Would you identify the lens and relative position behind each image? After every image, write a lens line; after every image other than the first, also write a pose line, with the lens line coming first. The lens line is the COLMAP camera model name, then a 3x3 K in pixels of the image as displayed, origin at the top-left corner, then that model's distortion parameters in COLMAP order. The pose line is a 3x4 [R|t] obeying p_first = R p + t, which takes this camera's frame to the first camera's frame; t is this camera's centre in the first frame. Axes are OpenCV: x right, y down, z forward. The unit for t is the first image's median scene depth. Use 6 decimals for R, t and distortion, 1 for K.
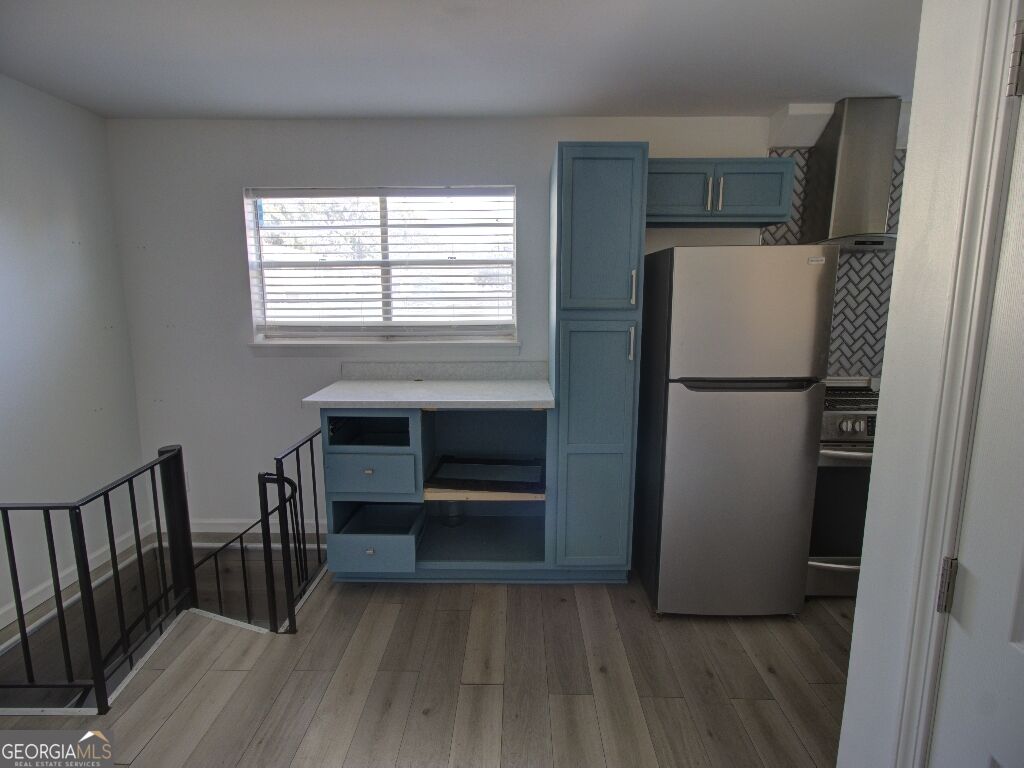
lens RADIAL K [[482.3, 0, 513.5], [0, 482.3, 359.7], [0, 0, 1]] dist [0.000356, 0.000394]
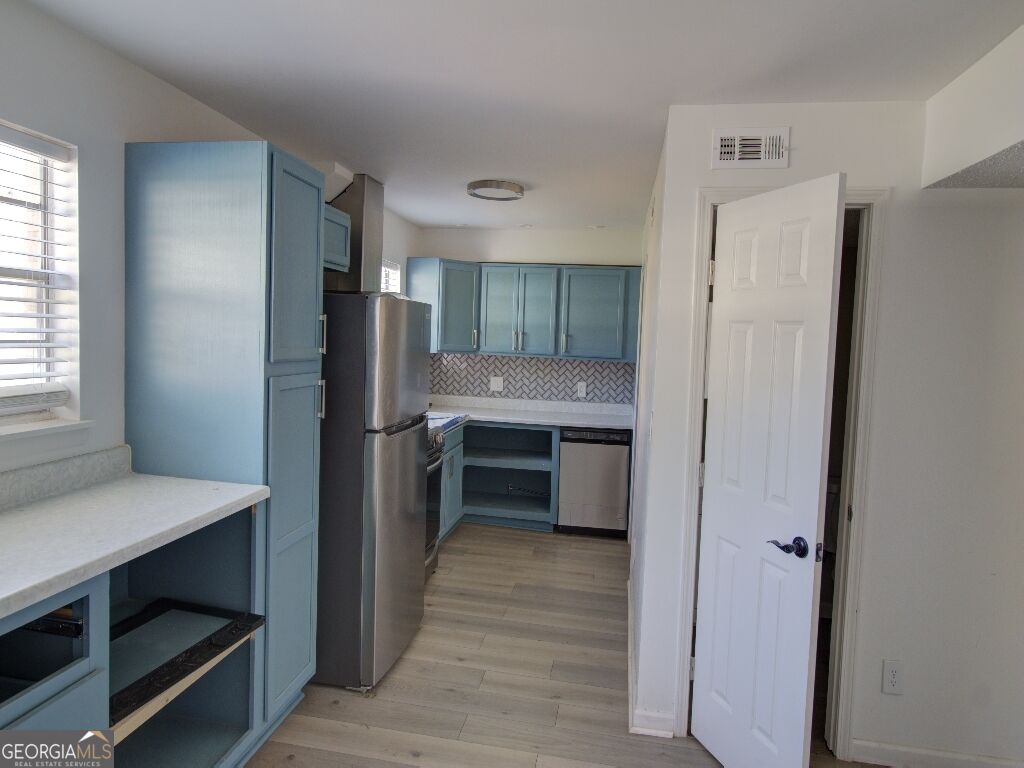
lens RADIAL K [[614.9, 0, 504.8], [0, 614.9, 366.9], [0, 0, 1]] dist [0.001212, -0.000807]
pose [[0.156951, -0.038459, 0.986857, -0.730327], [0.105947, 0.994131, 0.021893, -0.073281], [-0.981907, 0.101119, 0.160104, 0.466992]]
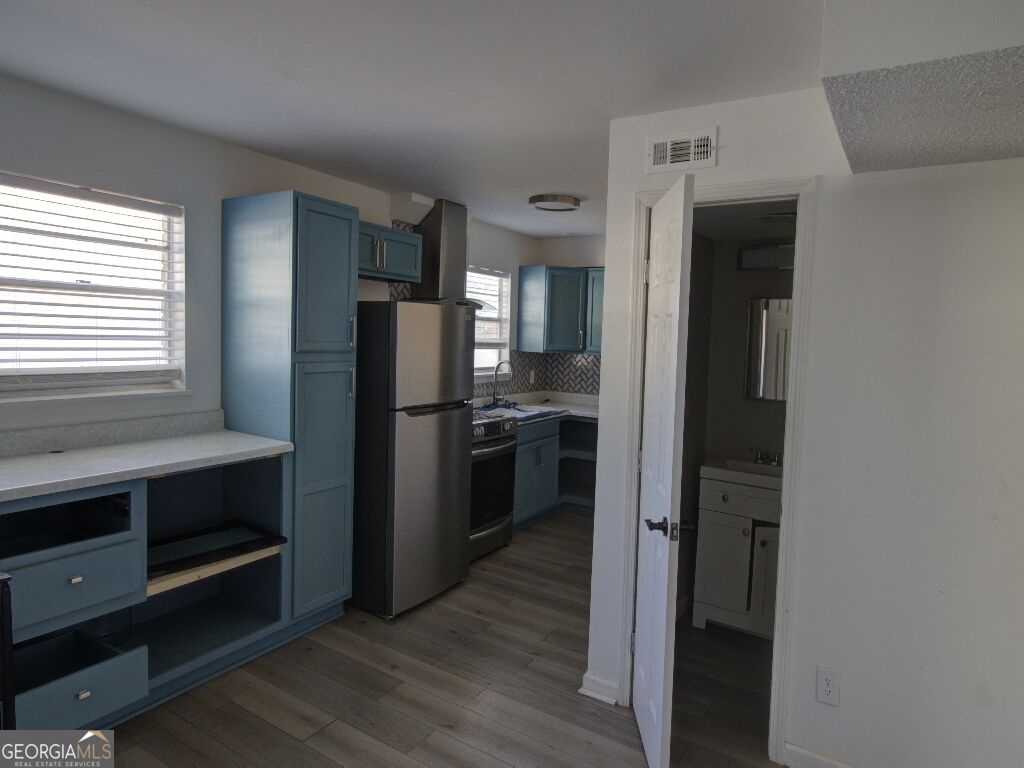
lens RADIAL K [[615.5, 0, 512.2], [0, 615.5, 366.7], [0, 0, 1]] dist [-0.001869, 0.001317]
pose [[0.514866, -0.023369, 0.856952, -0.723152], [0.088645, 0.995721, -0.026106, 0.001437], [-0.852675, 0.089406, 0.514735, -0.035968]]
